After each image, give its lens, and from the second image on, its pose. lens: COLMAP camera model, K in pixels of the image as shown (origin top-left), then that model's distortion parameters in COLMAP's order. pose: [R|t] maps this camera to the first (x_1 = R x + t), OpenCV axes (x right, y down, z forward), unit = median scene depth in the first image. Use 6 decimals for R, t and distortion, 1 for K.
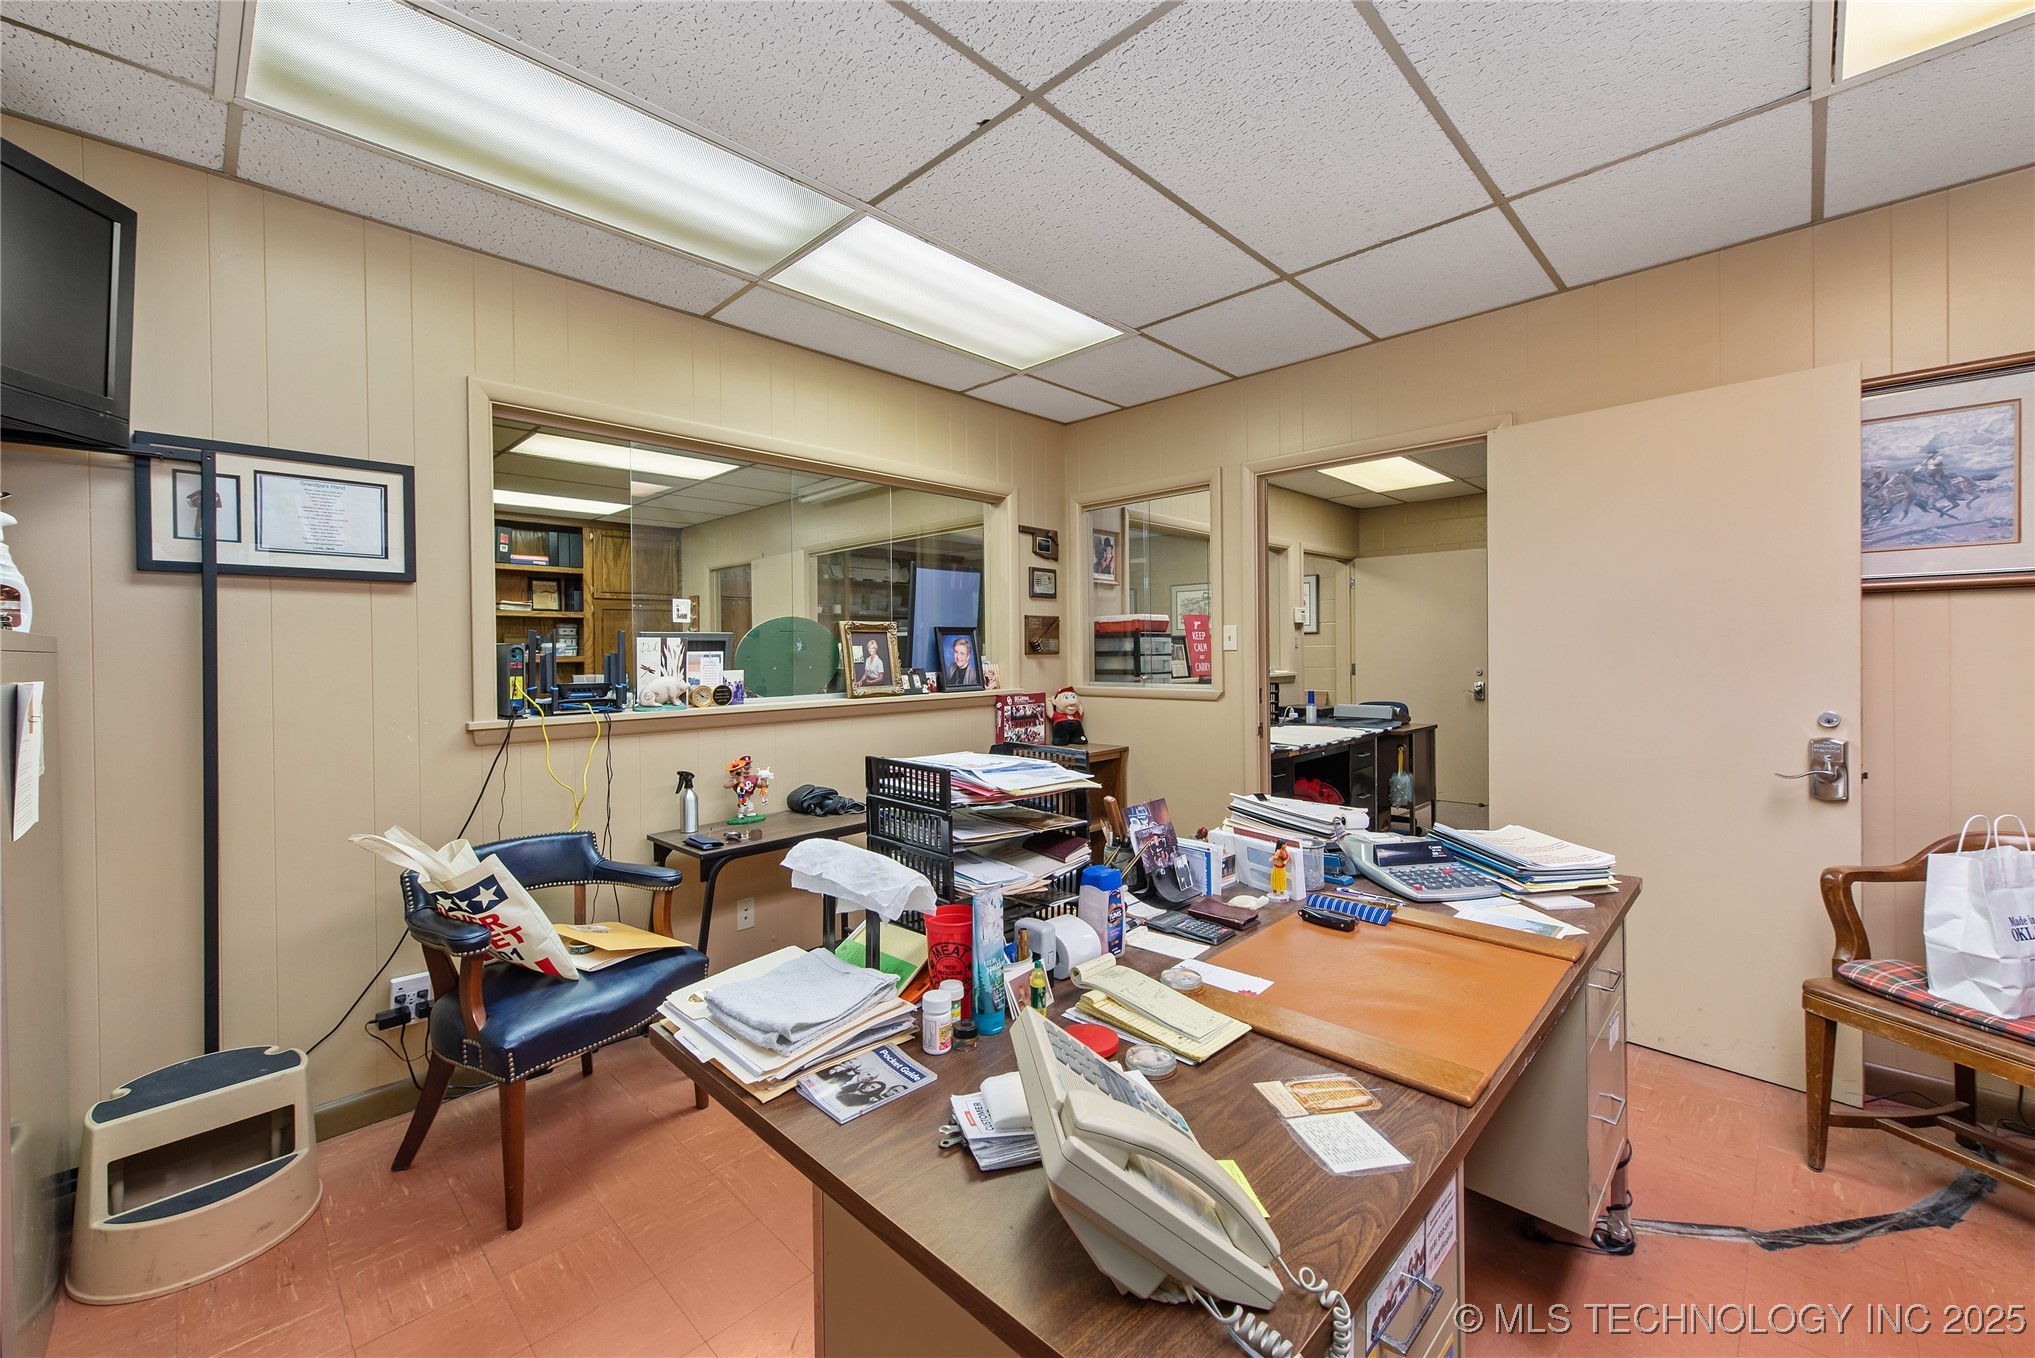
lens RADIAL K [[817.5, 0, 1008.5], [0, 817.5, 661.0], [0, 0, 1]] dist [0.003063, 0.000207]
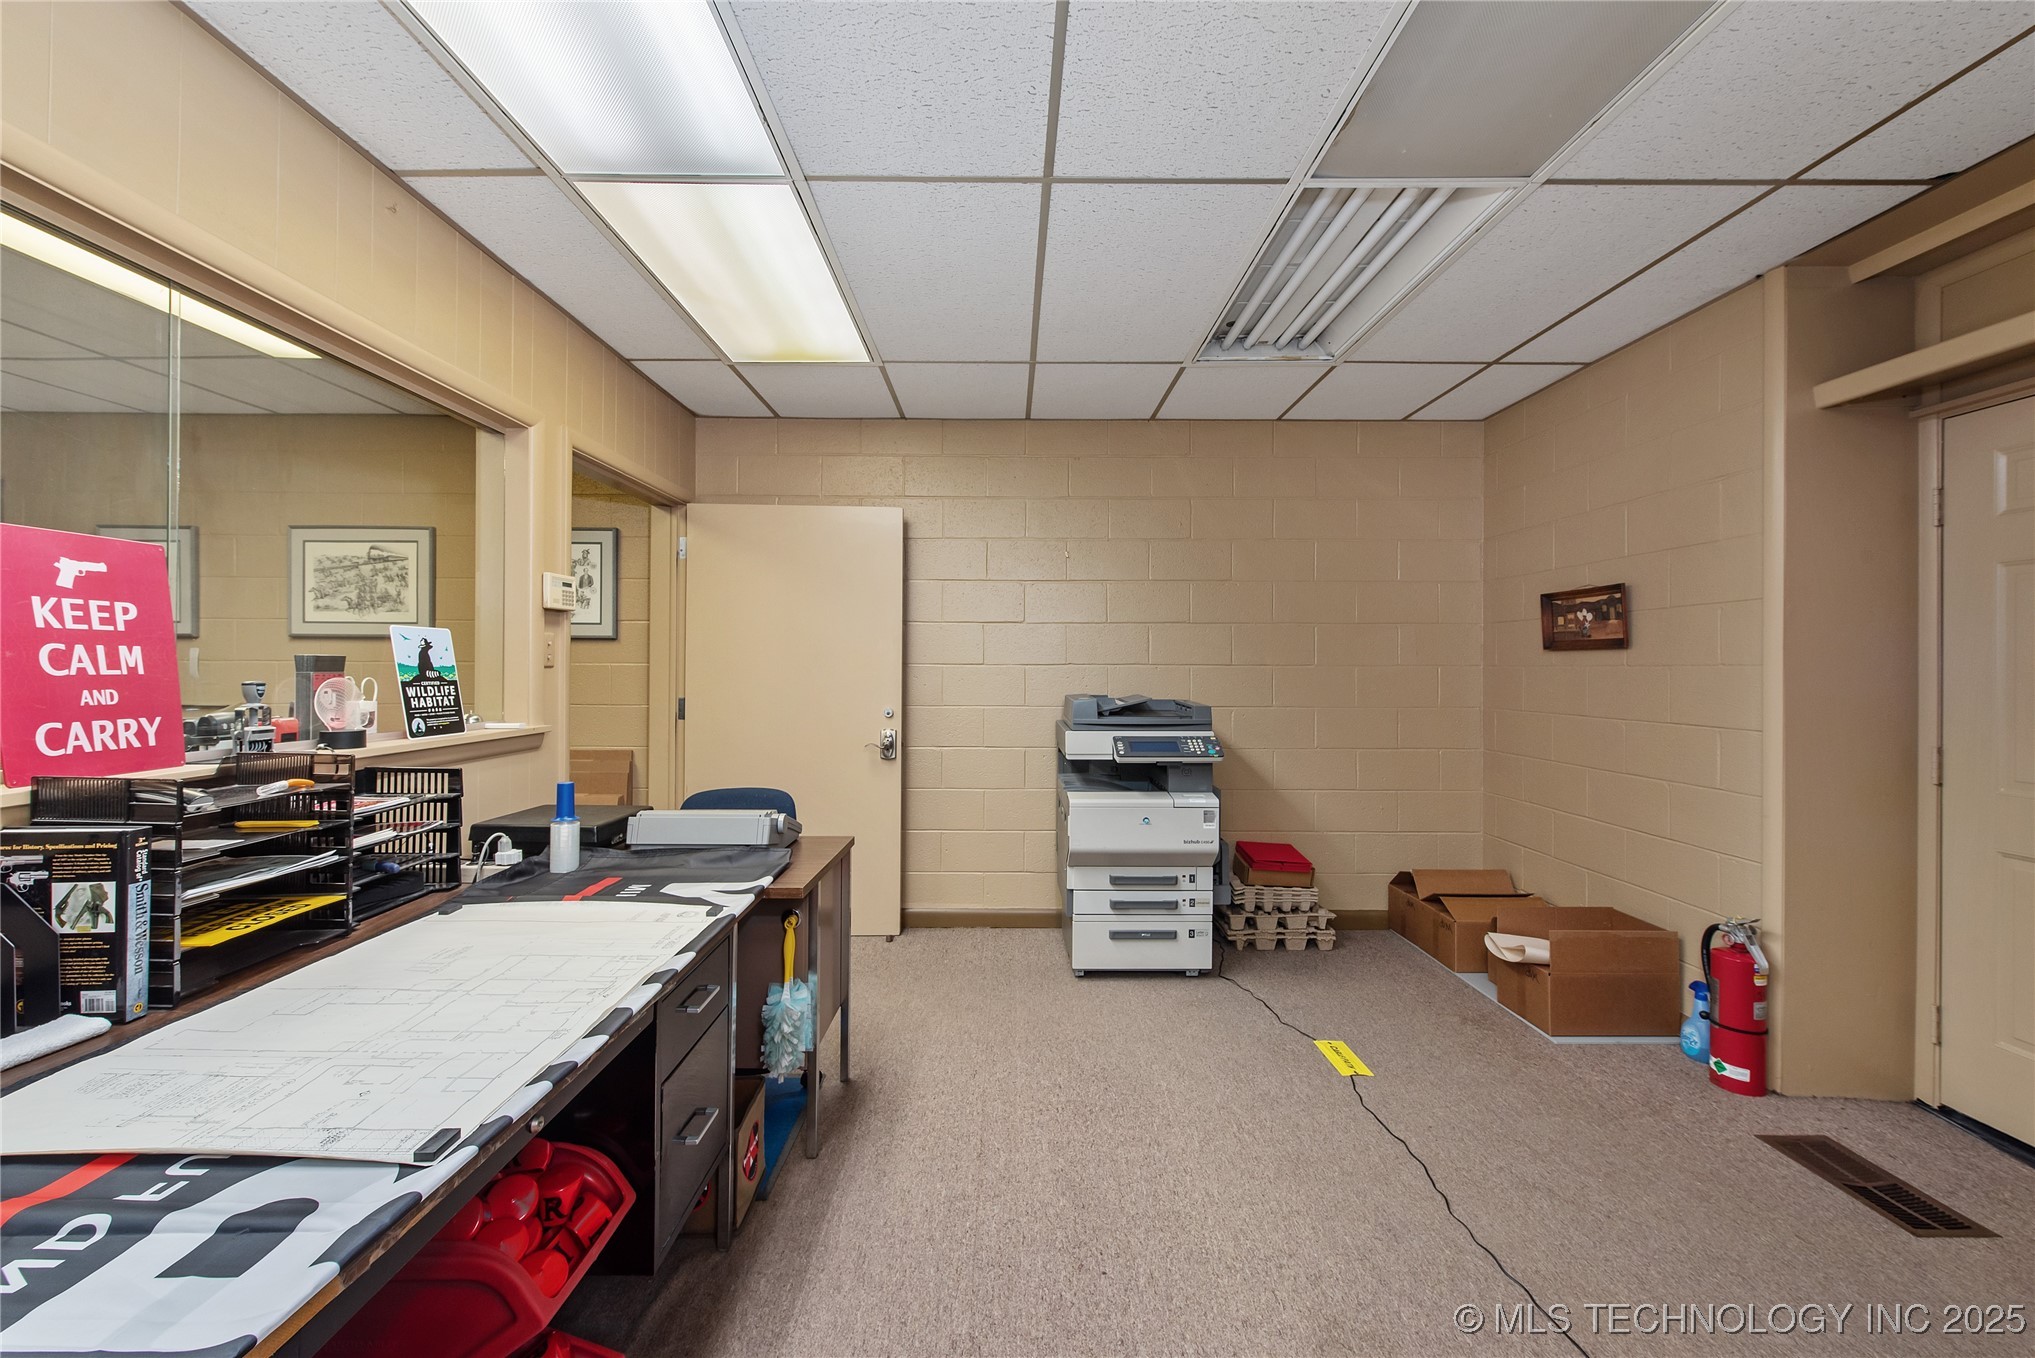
lens RADIAL K [[817.5, 0, 1012.6], [0, 817.5, 674.8], [0, 0, 1]] dist [0.003063, 0.000207]
pose [[0.713205, 0.010805, 0.700872, 0.252199], [-0.006348, 0.999940, -0.008955, -0.010995], [-0.700926, 0.001938, 0.713231, 0.585769]]
